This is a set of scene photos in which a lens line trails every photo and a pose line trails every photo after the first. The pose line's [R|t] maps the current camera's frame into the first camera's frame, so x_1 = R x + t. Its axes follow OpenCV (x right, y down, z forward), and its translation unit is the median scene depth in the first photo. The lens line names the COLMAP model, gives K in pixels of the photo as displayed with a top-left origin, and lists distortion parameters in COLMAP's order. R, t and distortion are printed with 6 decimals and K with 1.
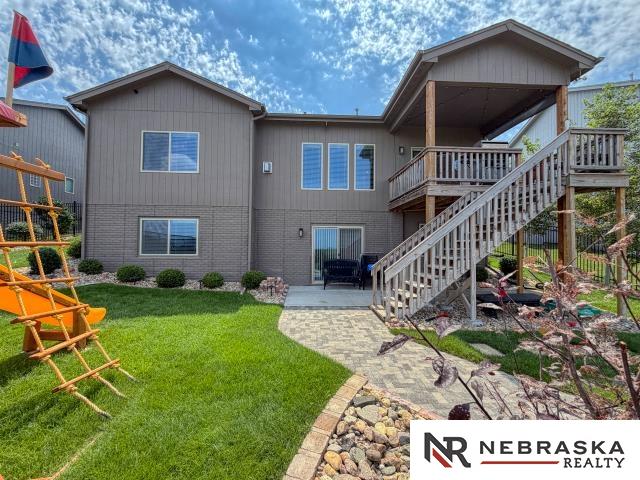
lens RADIAL K [[252.4, 0, 313.7], [0, 252.4, 227.9], [0, 0, 1]] dist [0.001312, 0.000184]
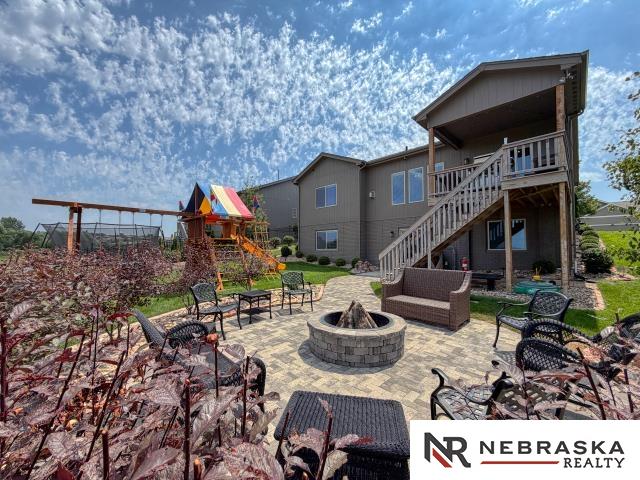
lens RADIAL K [[252.4, 0, 319.3], [0, 252.4, 238.2], [0, 0, 1]] dist [0.001312, 0.000184]
pose [[0.694019, -0.054521, -0.717890, 0.738544], [0.078653, 0.996902, 0.000327, 0.009077], [0.715648, -0.056691, 0.696157, -0.390170]]
